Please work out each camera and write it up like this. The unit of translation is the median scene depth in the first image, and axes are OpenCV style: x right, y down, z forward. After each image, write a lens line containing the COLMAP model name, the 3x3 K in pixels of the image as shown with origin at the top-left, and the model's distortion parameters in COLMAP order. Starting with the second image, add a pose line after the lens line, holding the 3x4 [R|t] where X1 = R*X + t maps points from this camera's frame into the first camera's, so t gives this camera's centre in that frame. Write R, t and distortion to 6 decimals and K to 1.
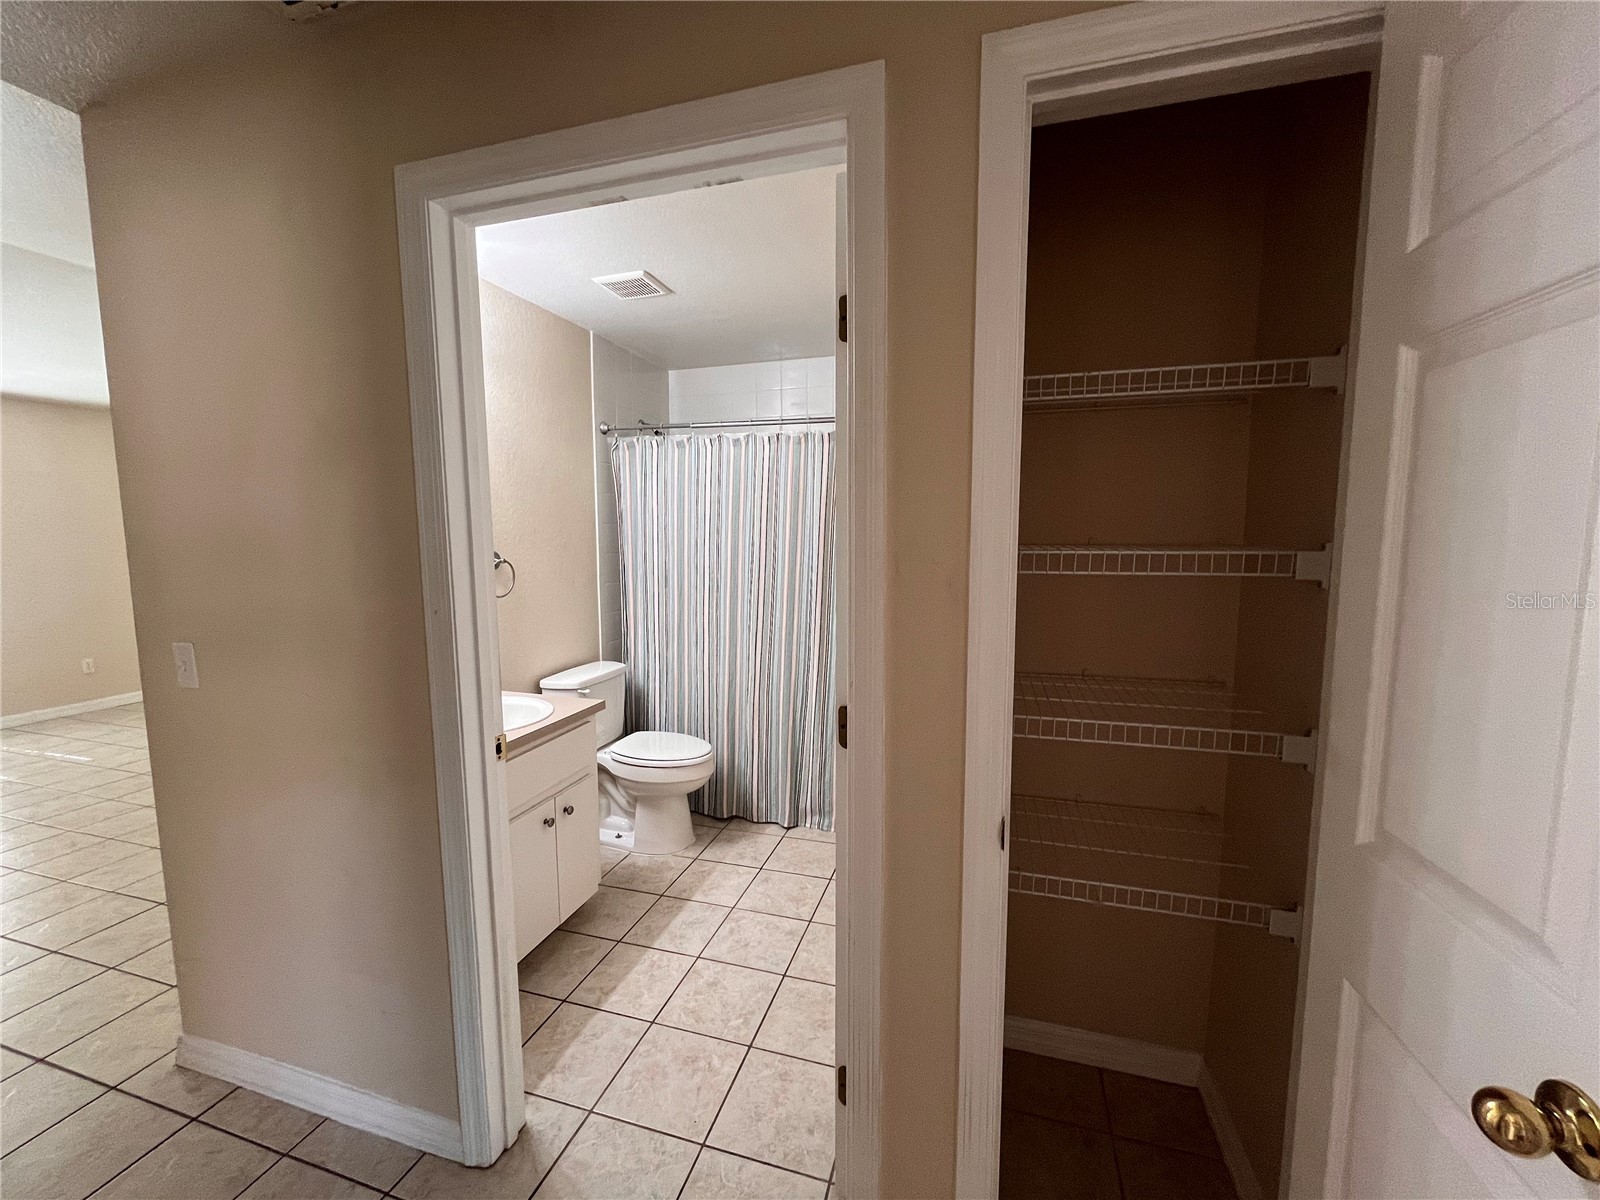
lens RADIAL K [[651.3, 0, 795.8], [0, 651.3, 598.7], [0, 0, 1]] dist [-0.000048, 0.000206]
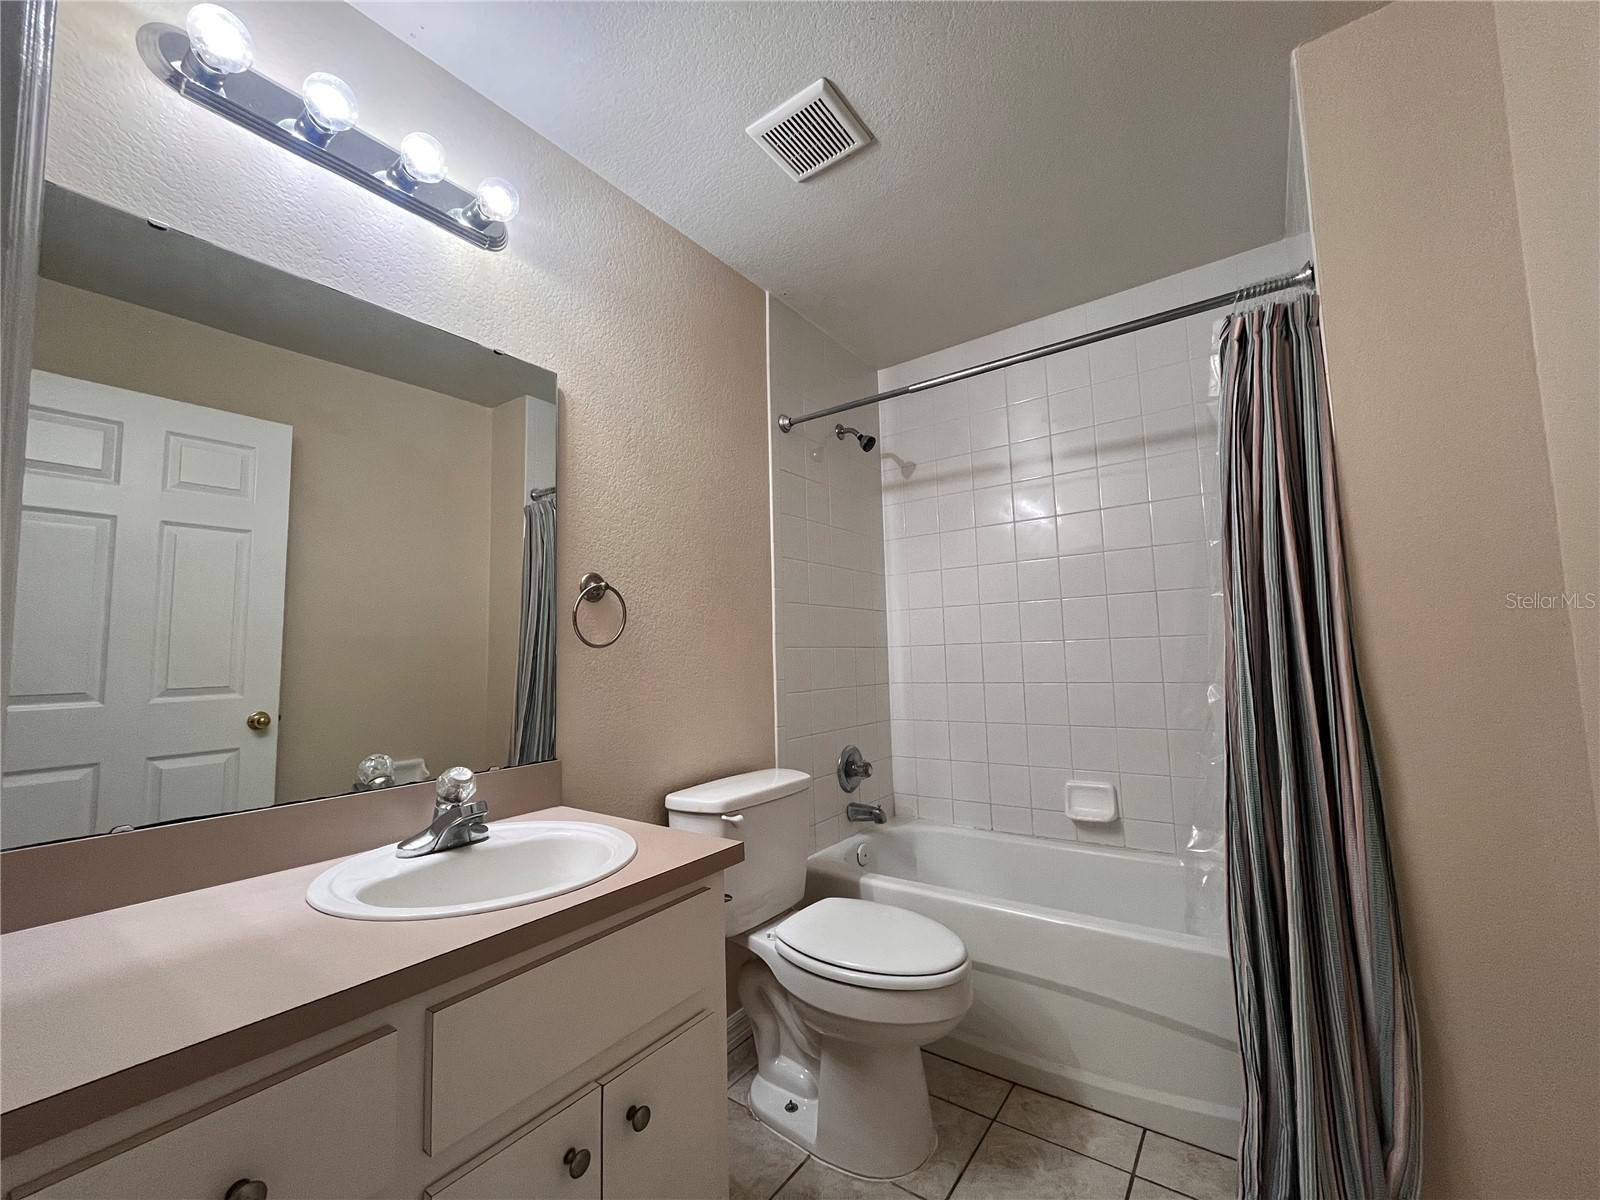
lens RADIAL K [[651.3, 0, 790.1], [0, 651.3, 603.1], [0, 0, 1]] dist [-0.000048, 0.000206]
pose [[0.941126, -0.050667, -0.334239, -0.076700], [-0.009455, 0.984372, -0.175846, 0.055567], [0.337925, 0.168653, 0.925939, 0.450976]]
